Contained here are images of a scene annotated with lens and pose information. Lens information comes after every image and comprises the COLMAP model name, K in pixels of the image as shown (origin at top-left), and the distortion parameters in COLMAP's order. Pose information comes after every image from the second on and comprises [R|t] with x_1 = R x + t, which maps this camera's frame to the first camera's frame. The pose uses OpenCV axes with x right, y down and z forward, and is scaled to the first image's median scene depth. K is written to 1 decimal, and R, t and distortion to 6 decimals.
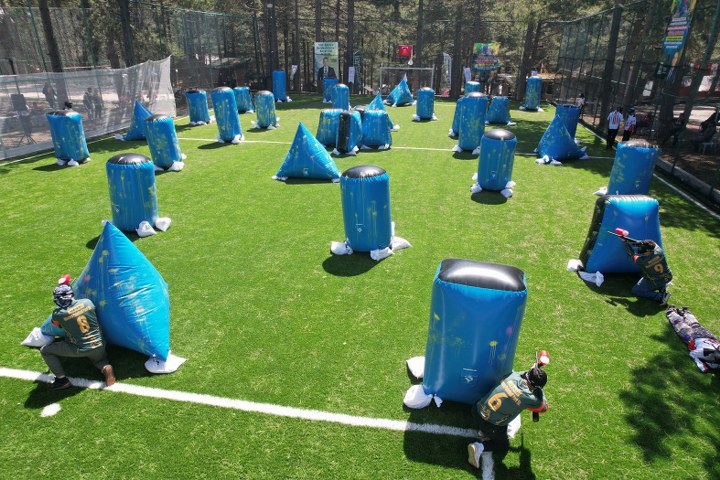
lens RADIAL K [[461.5, 0, 361.9], [0, 461.5, 242.4], [0, 0, 1]] dist [-0.076013, 0.067590]
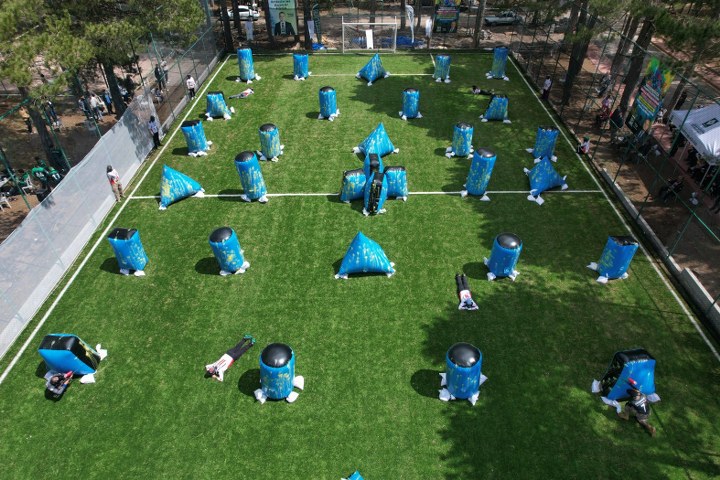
lens RADIAL K [[461.5, 0, 361.9], [0, 461.5, 242.4], [0, 0, 1]] dist [-0.076013, 0.067590]
pose [[0.982256, -0.124135, 0.140584, -0.232672], [0.078201, 0.952418, 0.294594, -0.466261], [-0.170464, -0.278373, 0.945225, -0.088360]]
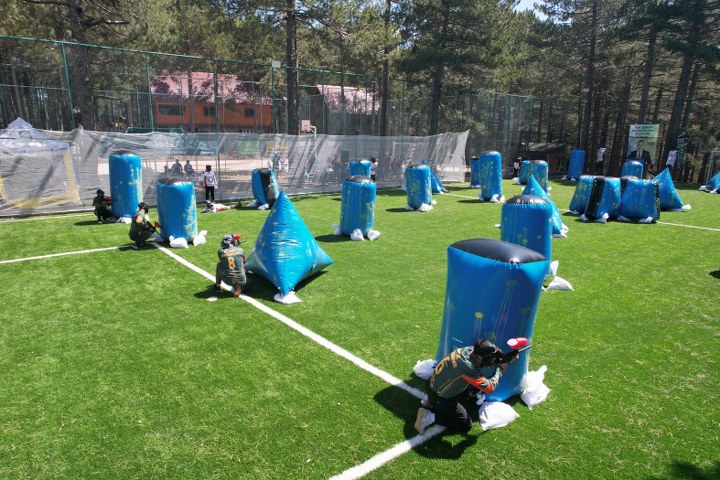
lens RADIAL K [[461.5, 0, 361.9], [0, 461.5, 242.4], [0, 0, 1]] dist [-0.076013, 0.067590]
pose [[0.768949, 0.143030, -0.623105, 0.183936], [-0.258372, 0.961037, -0.098247, 0.062815], [0.584775, 0.236539, 0.775943, 0.018589]]
